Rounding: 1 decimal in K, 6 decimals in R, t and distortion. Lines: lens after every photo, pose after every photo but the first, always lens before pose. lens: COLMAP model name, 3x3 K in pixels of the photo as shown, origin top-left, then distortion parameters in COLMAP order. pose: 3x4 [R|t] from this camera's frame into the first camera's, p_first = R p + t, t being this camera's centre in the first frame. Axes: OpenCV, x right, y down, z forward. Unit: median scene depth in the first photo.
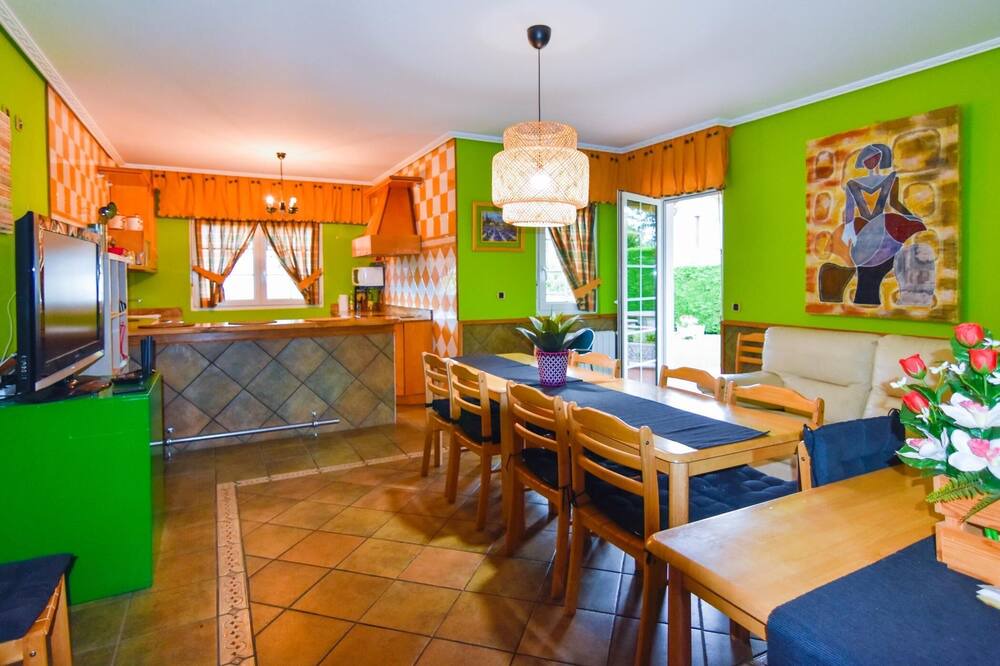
lens RADIAL K [[563.8, 0, 500.0], [0, 563.8, 333.0], [0, 0, 1]] dist [0.000973, 0.000446]
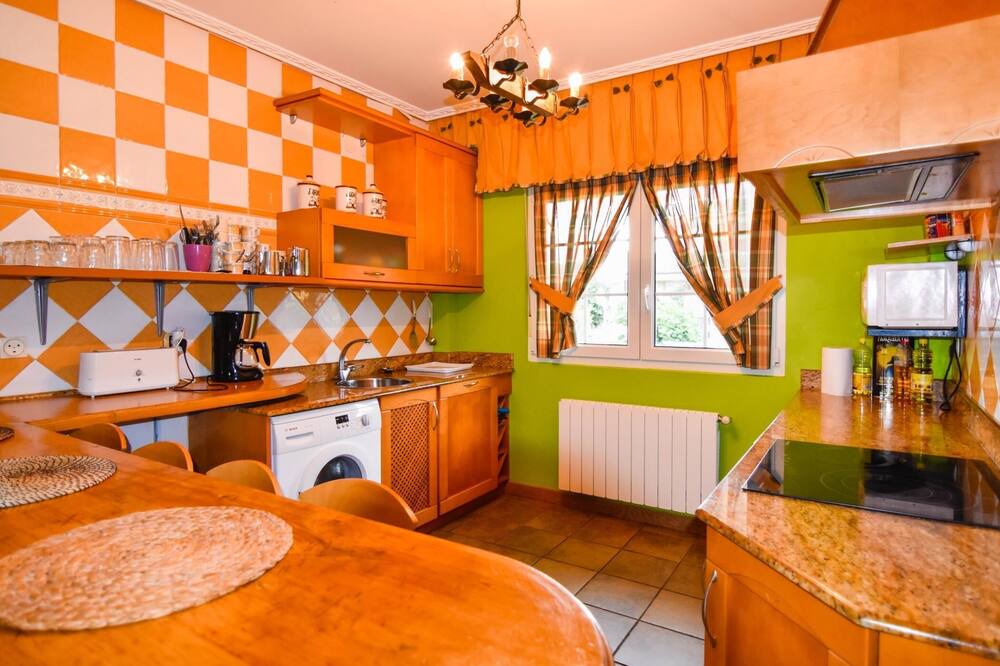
lens RADIAL K [[563.8, 0, 500.0], [0, 563.8, 333.0], [0, 0, 1]] dist [0.000973, 0.000446]
pose [[0.505901, 0.045034, -0.861415, -0.085830], [-0.085718, 0.996318, 0.001745, -0.063460], [0.858322, 0.072956, 0.507898, 0.680788]]
